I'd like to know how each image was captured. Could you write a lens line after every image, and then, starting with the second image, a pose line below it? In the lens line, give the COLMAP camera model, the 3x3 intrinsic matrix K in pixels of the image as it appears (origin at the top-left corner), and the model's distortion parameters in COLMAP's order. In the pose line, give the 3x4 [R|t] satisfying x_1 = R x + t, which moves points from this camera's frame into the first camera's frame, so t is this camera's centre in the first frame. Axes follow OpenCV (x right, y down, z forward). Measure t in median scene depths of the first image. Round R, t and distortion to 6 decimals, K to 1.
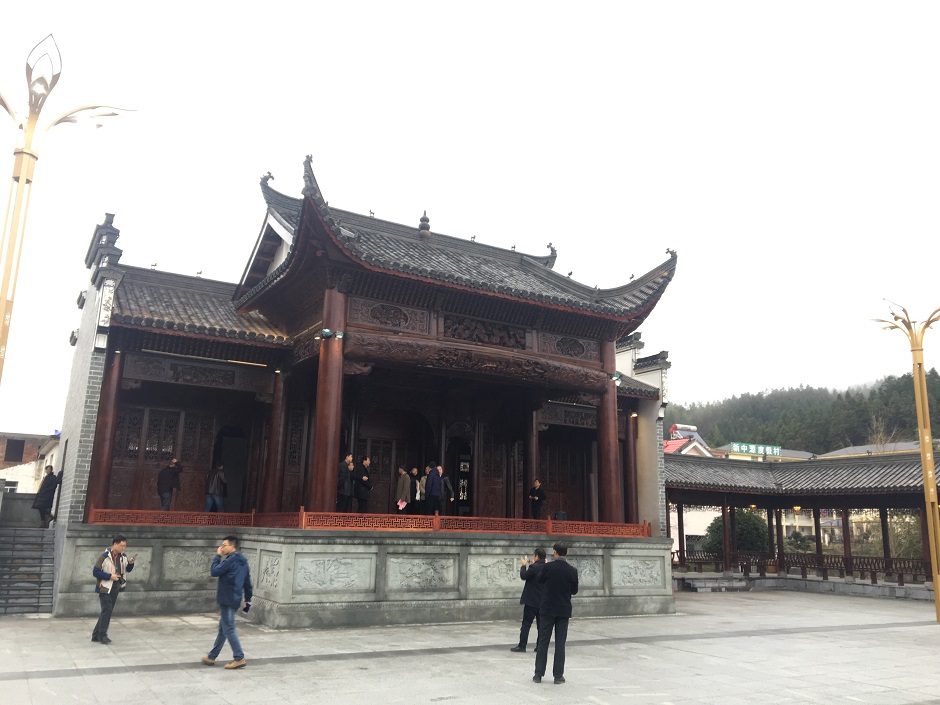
lens RADIAL K [[779.9, 0, 459.6], [0, 779.9, 349.6], [0, 0, 1]] dist [0.081942, -0.108760]
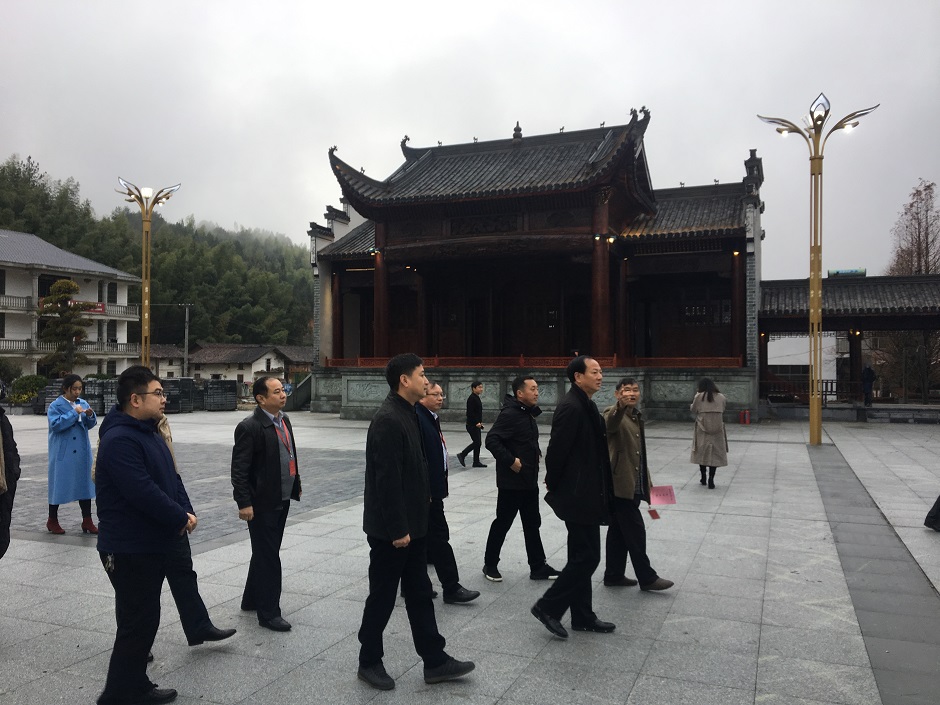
lens RADIAL K [[779.9, 0, 459.6], [0, 779.9, 349.6], [0, 0, 1]] dist [0.081942, -0.108760]
pose [[0.608019, -0.041857, -0.792818, 1.219266], [0.193594, 0.976282, 0.096926, 0.056600], [0.769957, -0.212418, 0.601702, 0.110898]]
